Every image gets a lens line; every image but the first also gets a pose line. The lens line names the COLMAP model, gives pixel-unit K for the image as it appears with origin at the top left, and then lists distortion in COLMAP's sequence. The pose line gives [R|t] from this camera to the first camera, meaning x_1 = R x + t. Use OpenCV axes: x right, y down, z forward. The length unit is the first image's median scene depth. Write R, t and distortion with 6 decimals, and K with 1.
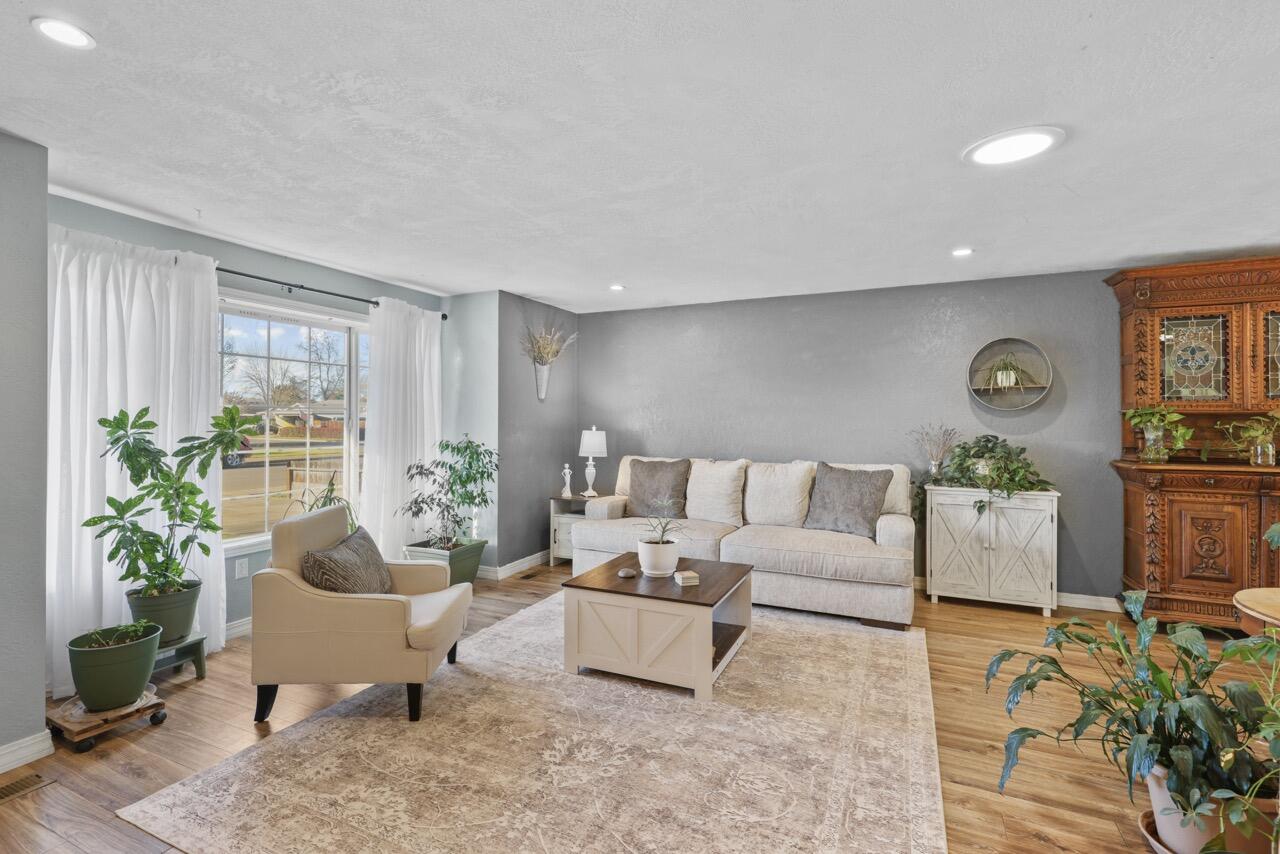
lens RADIAL K [[586.1, 0, 635.7], [0, 586.1, 419.5], [0, 0, 1]] dist [0.001010, -0.000716]
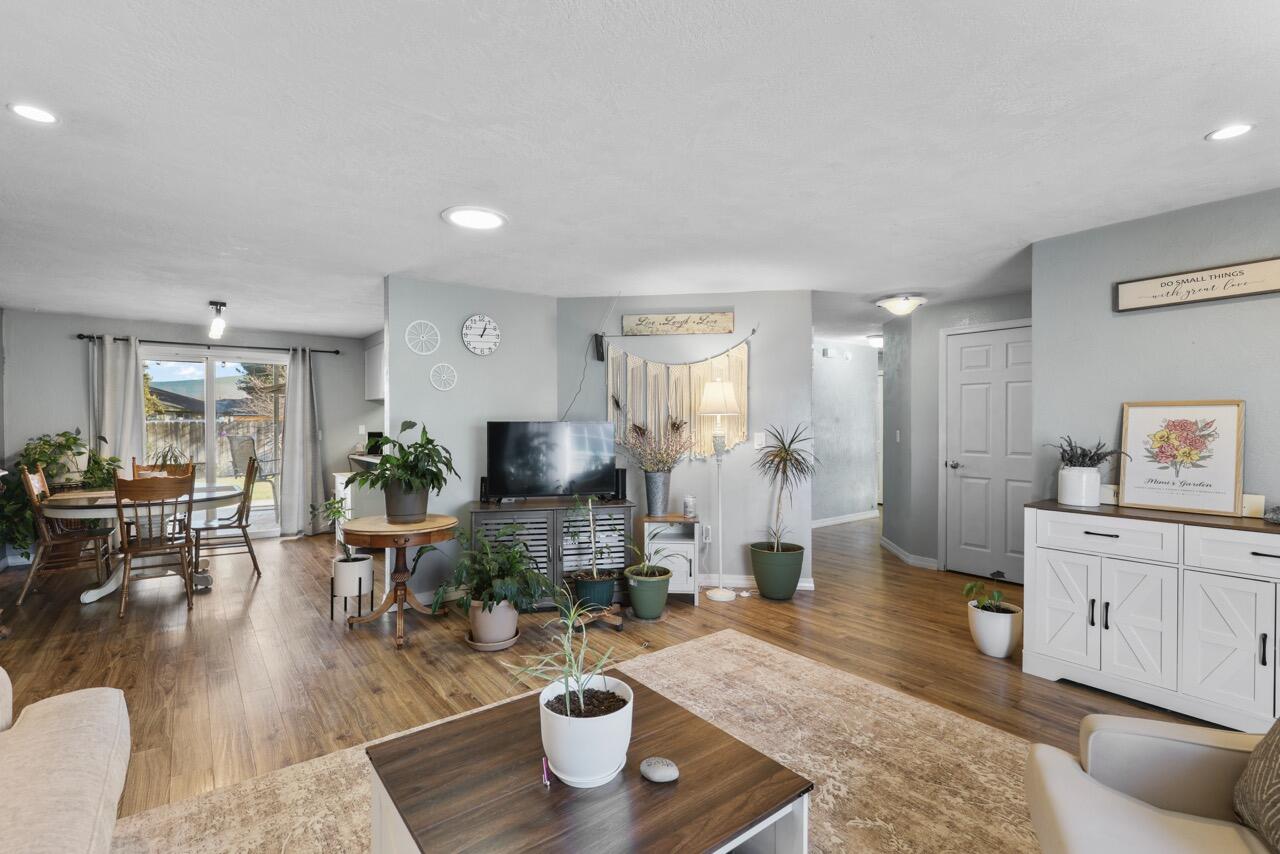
lens RADIAL K [[586.1, 0, 631.8], [0, 586.1, 428.8], [0, 0, 1]] dist [0.001010, -0.000716]
pose [[-0.881704, -0.009458, 0.471709, -0.289072], [-0.004537, 0.999923, 0.011568, -0.000857], [-0.471782, 0.008060, -0.881679, 1.973383]]
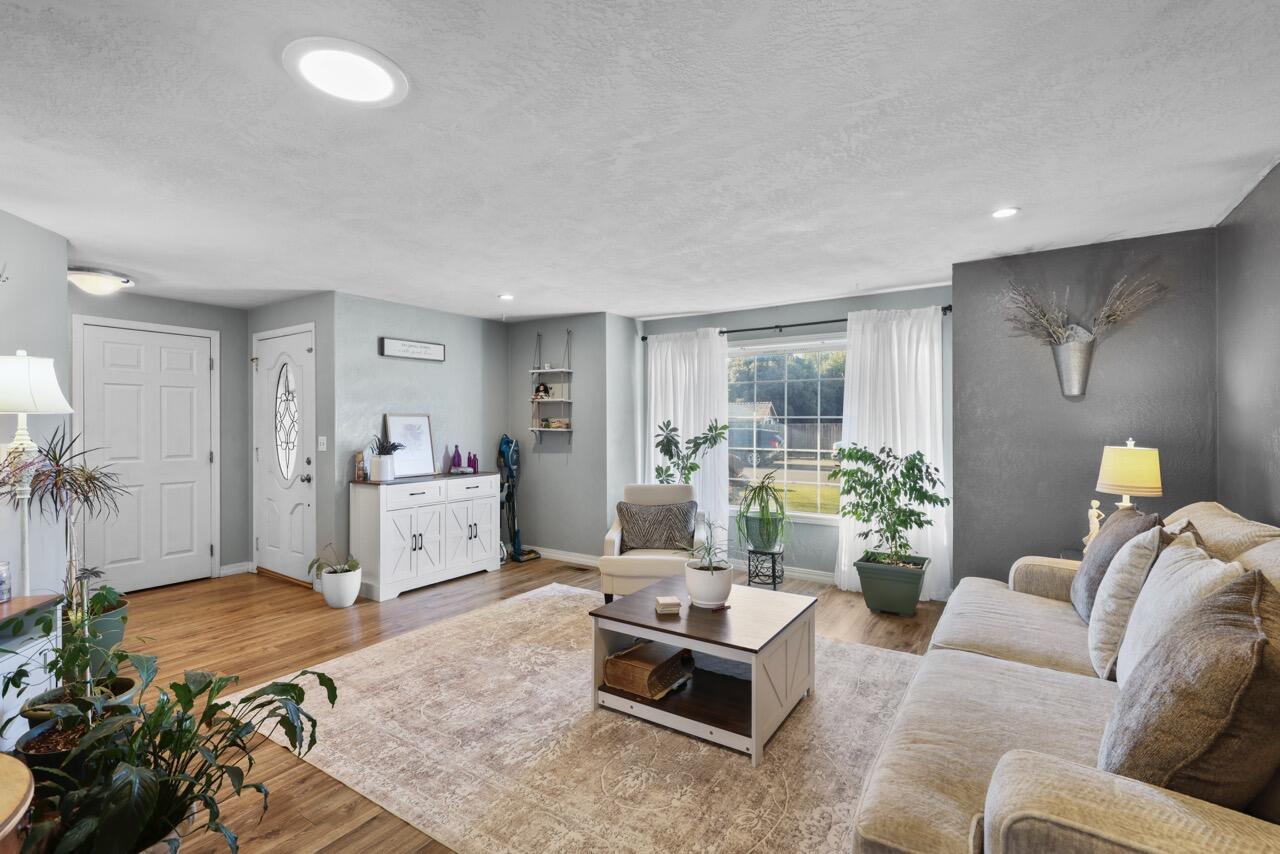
lens RADIAL K [[586.1, 0, 632.0], [0, 586.1, 428.4], [0, 0, 1]] dist [0.001010, -0.000716]
pose [[-0.151924, 0.005101, -0.988379, 1.326319], [0.001093, 0.999987, 0.004992, -0.005537], [0.988392, -0.000322, -0.151928, 1.464863]]
